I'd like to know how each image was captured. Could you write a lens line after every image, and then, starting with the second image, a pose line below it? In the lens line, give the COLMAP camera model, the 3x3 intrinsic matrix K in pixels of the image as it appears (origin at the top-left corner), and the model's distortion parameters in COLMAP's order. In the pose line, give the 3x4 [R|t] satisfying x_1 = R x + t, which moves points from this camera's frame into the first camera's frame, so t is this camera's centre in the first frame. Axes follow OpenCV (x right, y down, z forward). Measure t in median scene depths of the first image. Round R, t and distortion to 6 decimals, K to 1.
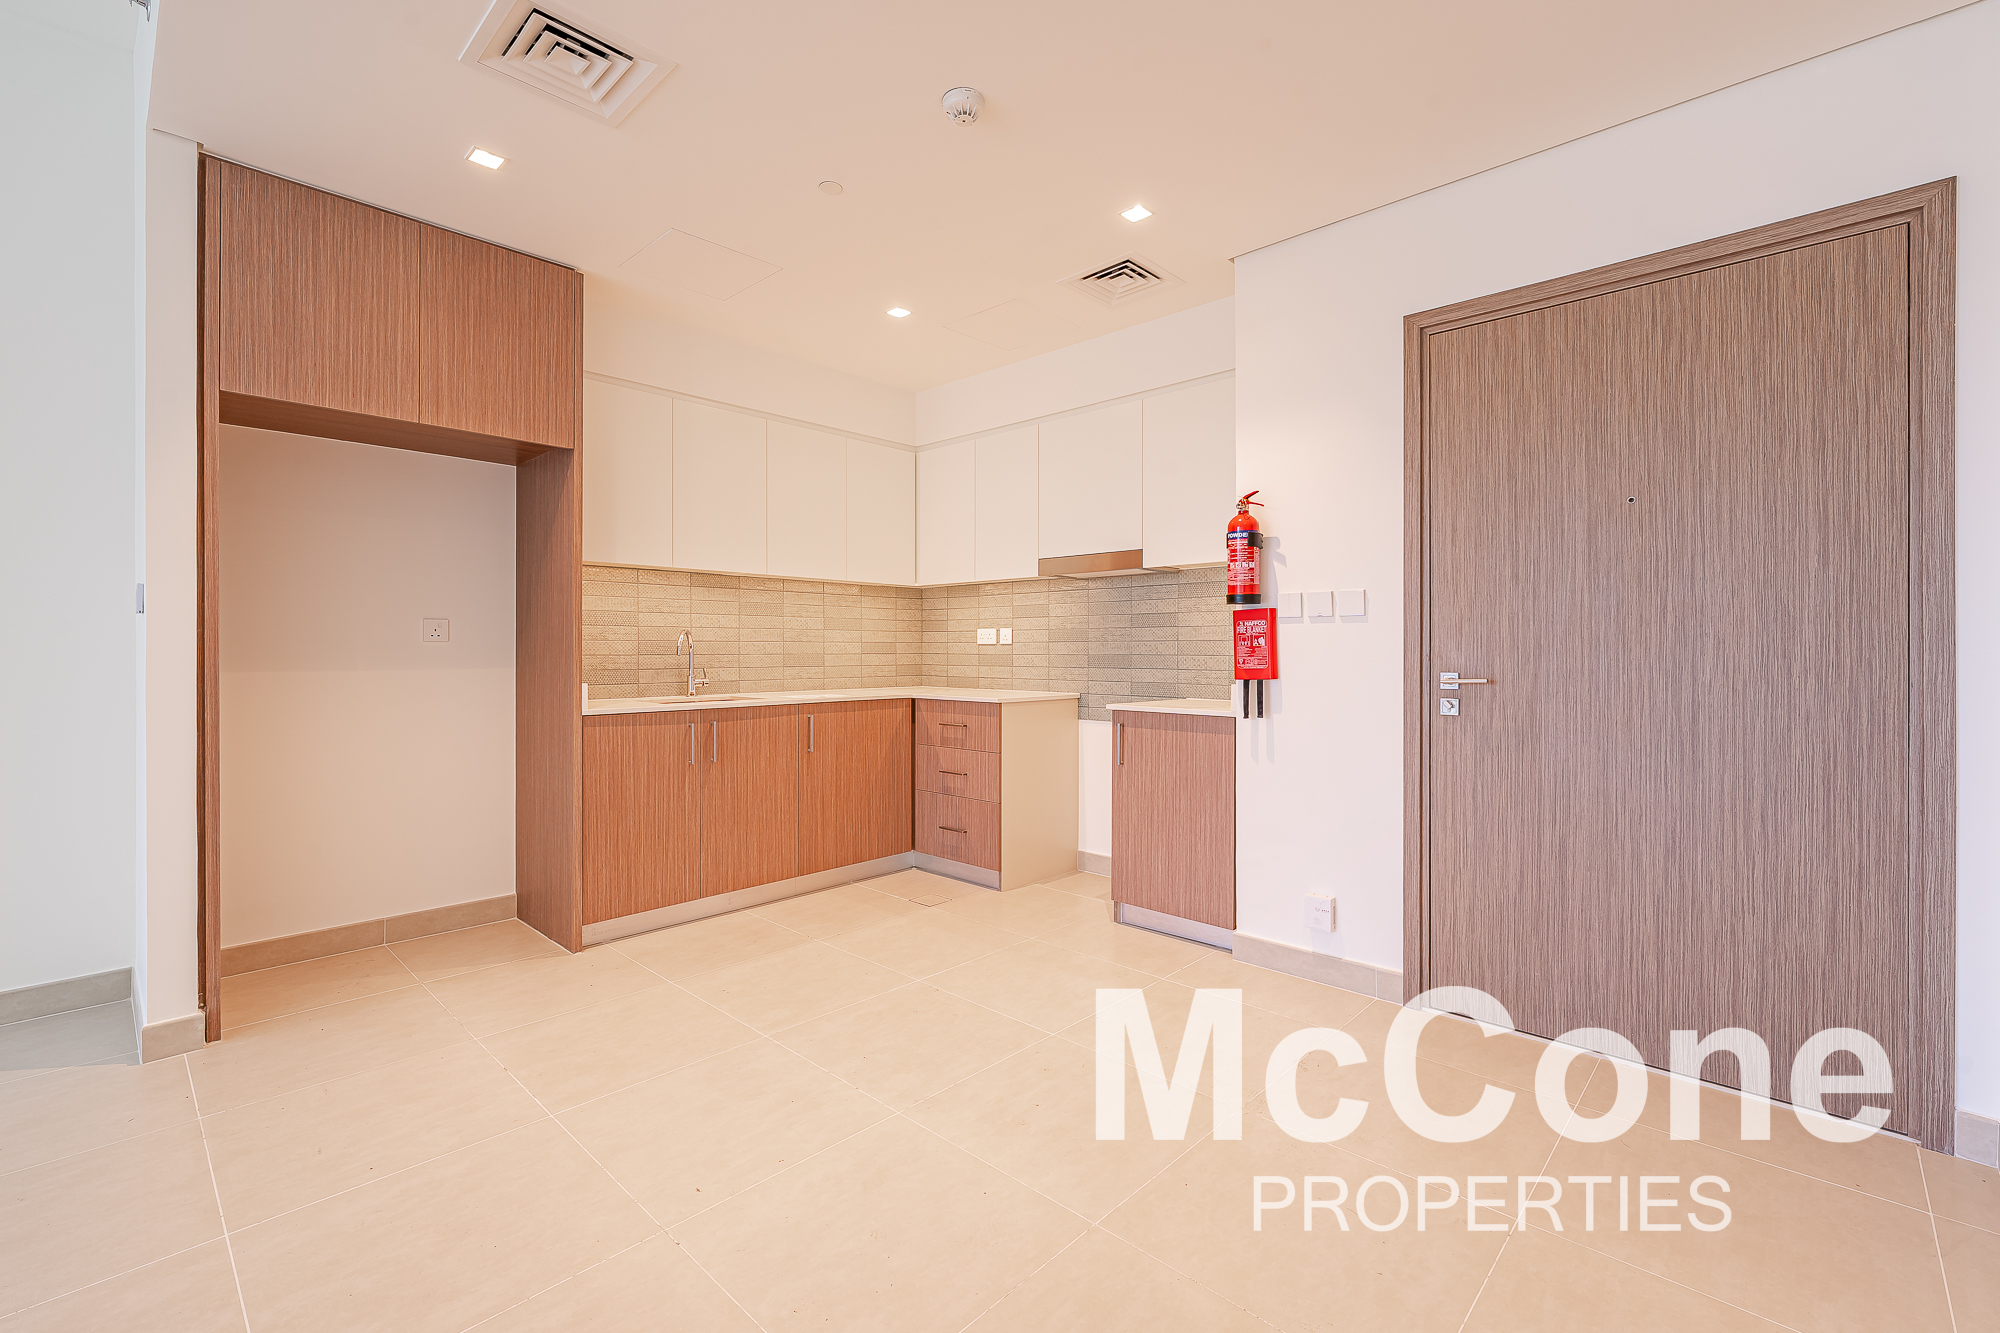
lens RADIAL K [[866.6, 0, 996.6], [0, 866.6, 645.2], [0, 0, 1]] dist [0.002966, -0.002464]
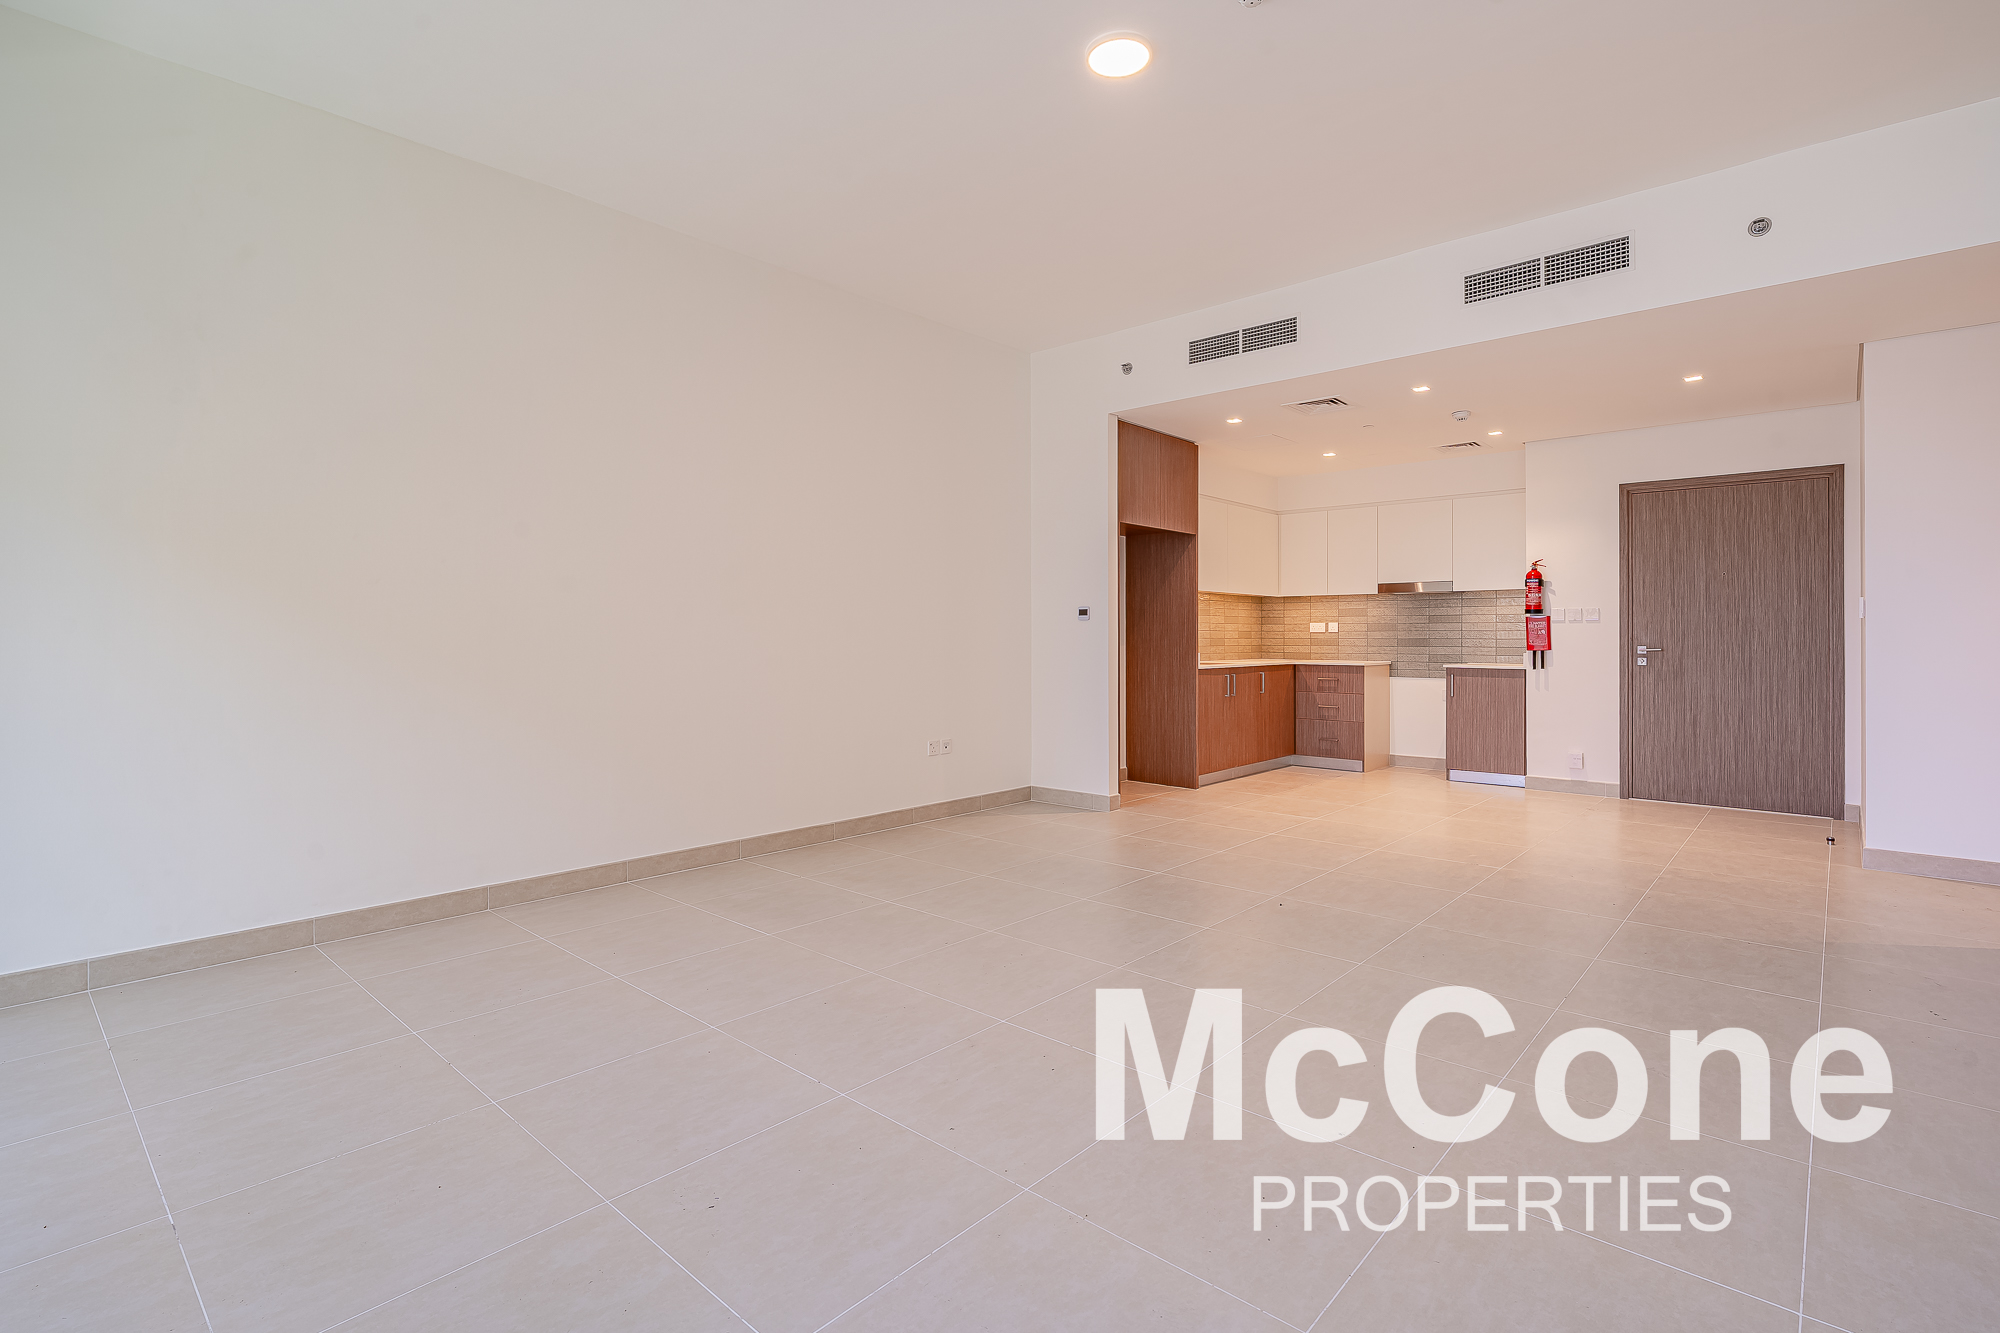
lens RADIAL K [[938.3, 0, 983.2], [0, 938.3, 627.3], [0, 0, 1]] dist [-0.025246, 0.003371]
pose [[0.999783, -0.000020, 0.020840, -1.066525], [0.000072, 0.999997, -0.002498, -0.009908], [-0.020840, 0.002499, 0.999780, -1.177750]]
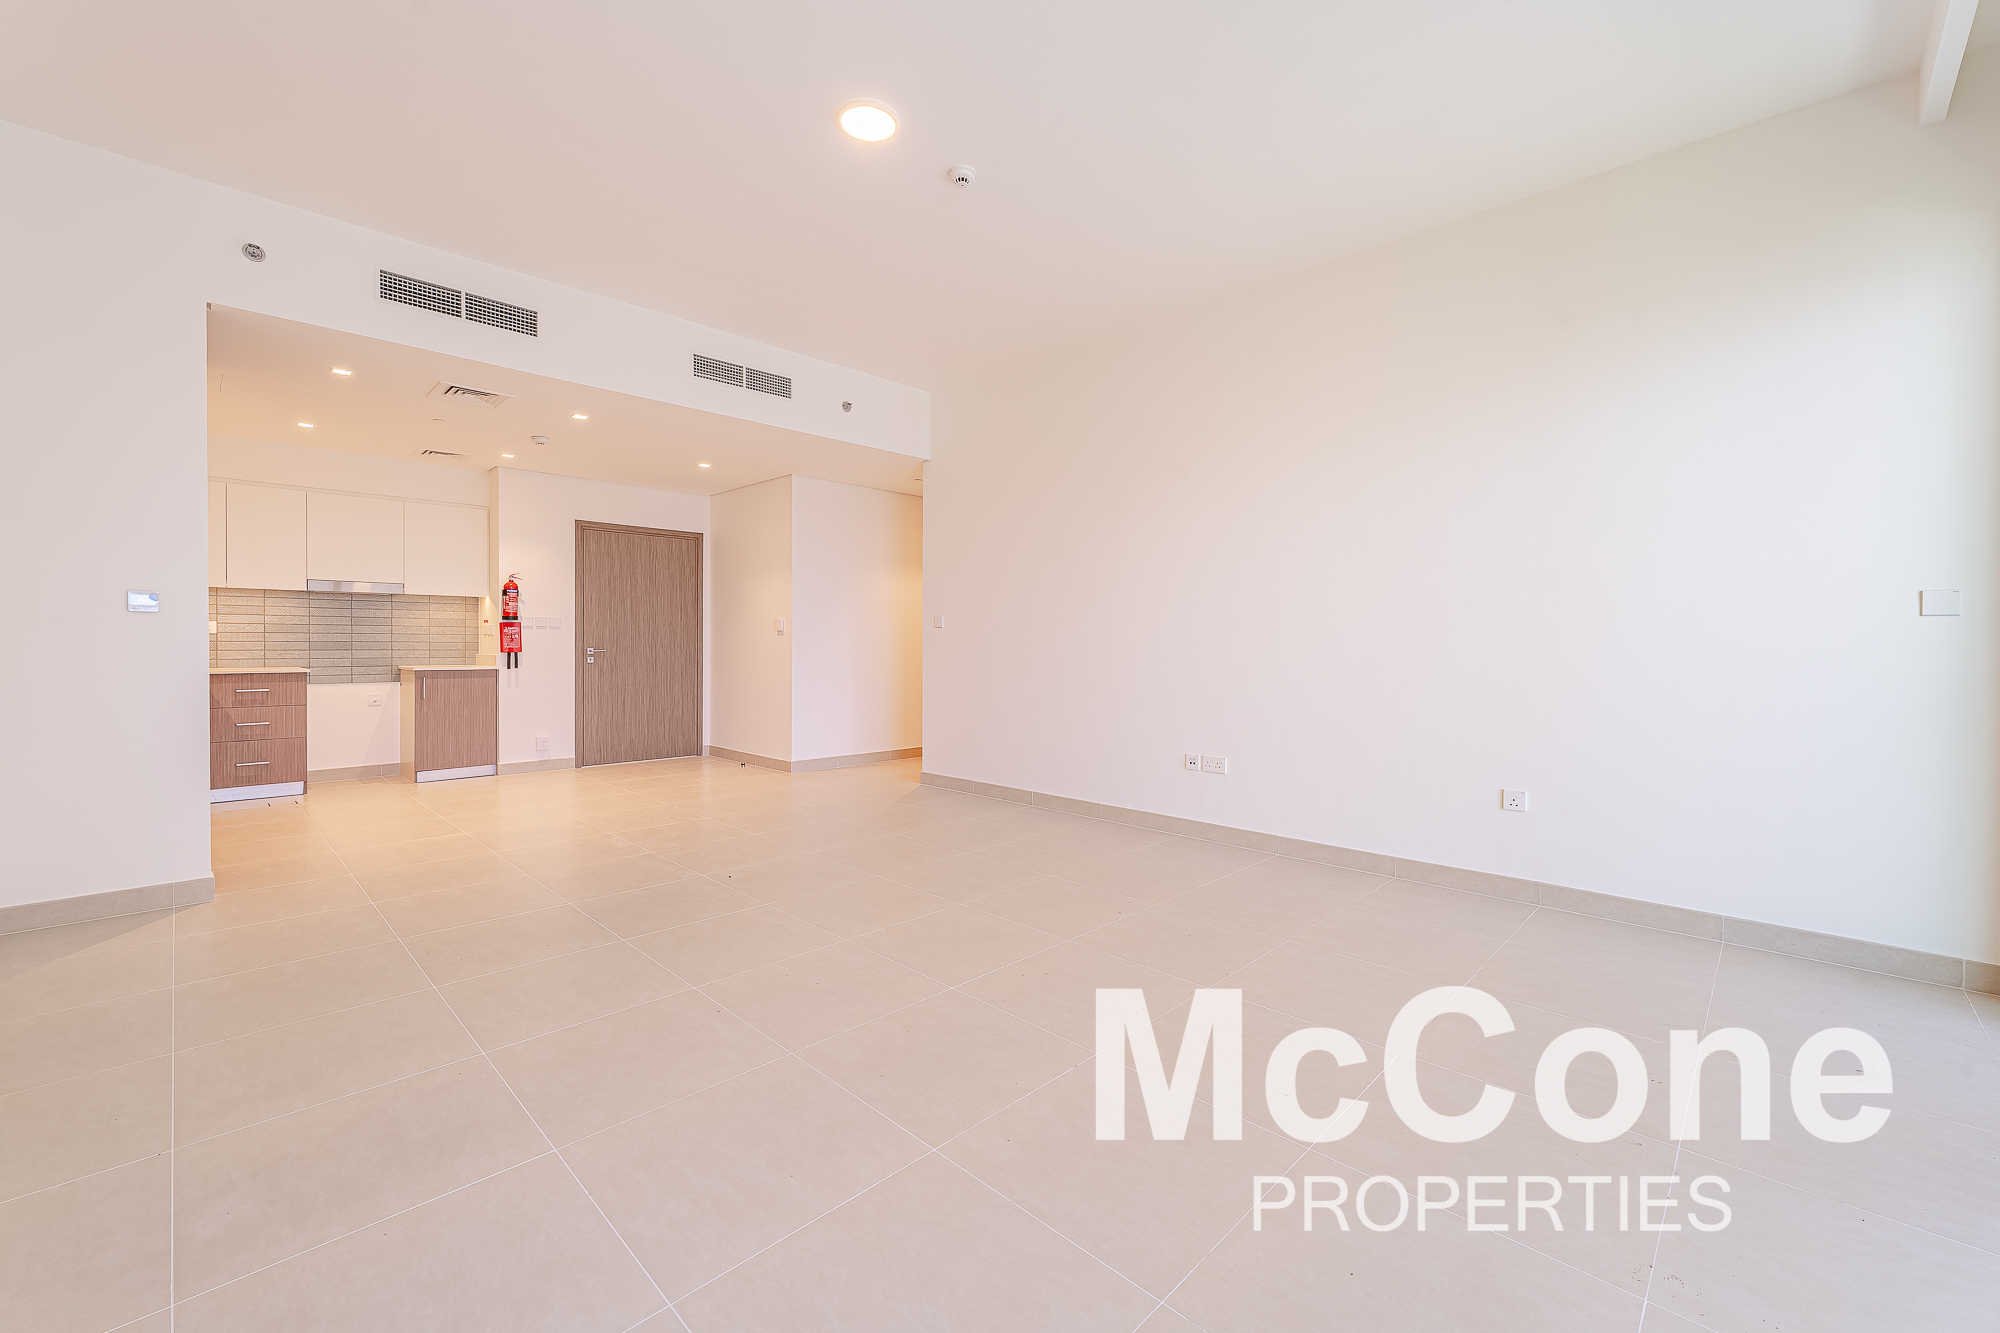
lens RADIAL K [[826.0, 0, 1004.7], [0, 826.0, 651.7], [0, 0, 1]] dist [0.014401, 0.000260]
pose [[-0.009627, -0.009568, 0.999908, -1.963756], [-0.010418, 0.999901, 0.009467, 0.002644], [-0.999899, -0.010326, -0.009726, -0.308632]]
